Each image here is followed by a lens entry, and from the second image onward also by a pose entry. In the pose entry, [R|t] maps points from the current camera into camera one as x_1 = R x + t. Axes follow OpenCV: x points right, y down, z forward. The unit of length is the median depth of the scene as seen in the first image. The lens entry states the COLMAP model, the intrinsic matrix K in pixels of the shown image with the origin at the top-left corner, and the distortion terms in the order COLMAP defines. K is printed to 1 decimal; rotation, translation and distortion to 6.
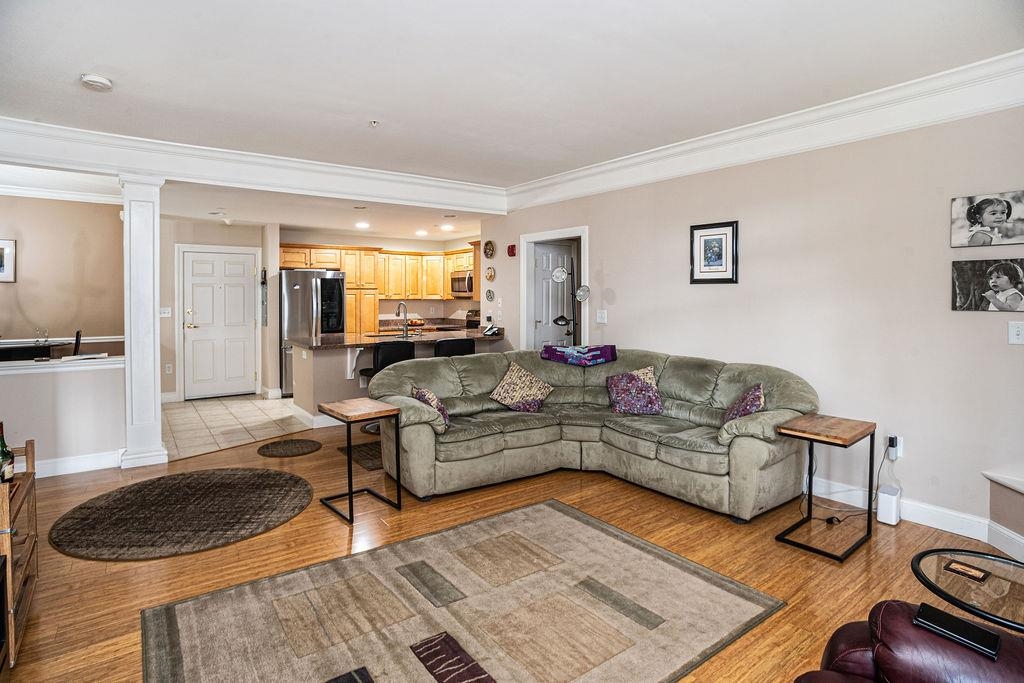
lens RADIAL K [[550.9, 0, 496.5], [0, 550.9, 292.9], [0, 0, 1]] dist [0.001398, 0.000556]
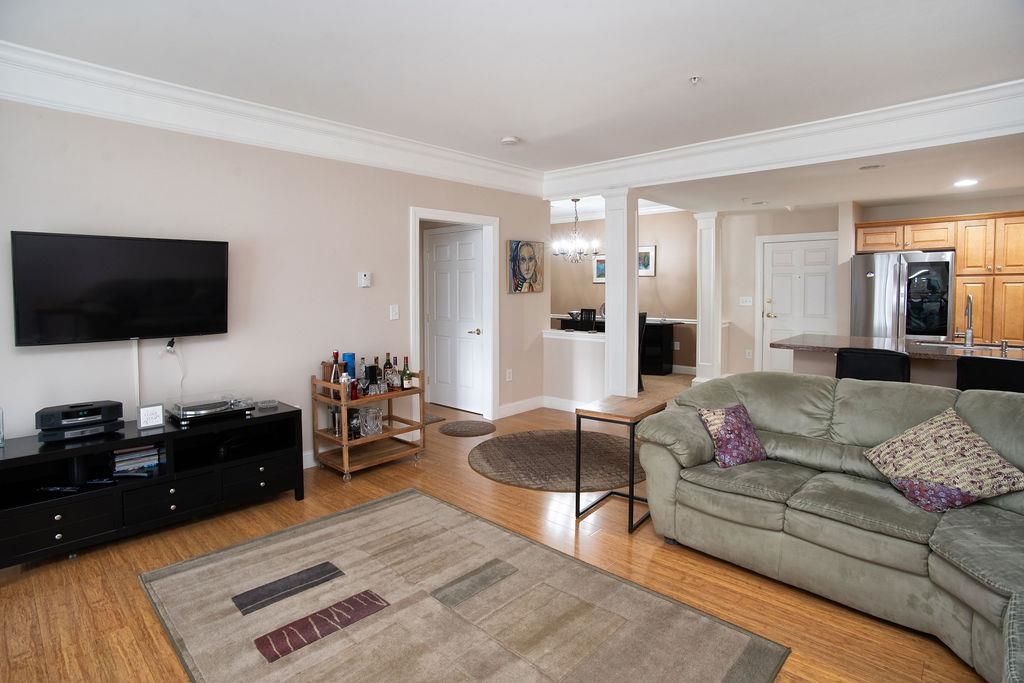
lens RADIAL K [[533.4, 0, 513.6], [0, 533.4, 282.7], [0, 0, 1]] dist [-0.065443, 0.022118]
pose [[0.196854, -0.008703, -0.980394, 0.451775], [0.007381, 0.999945, -0.007395, 0.005020], [0.980405, -0.005781, 0.196907, 0.503917]]
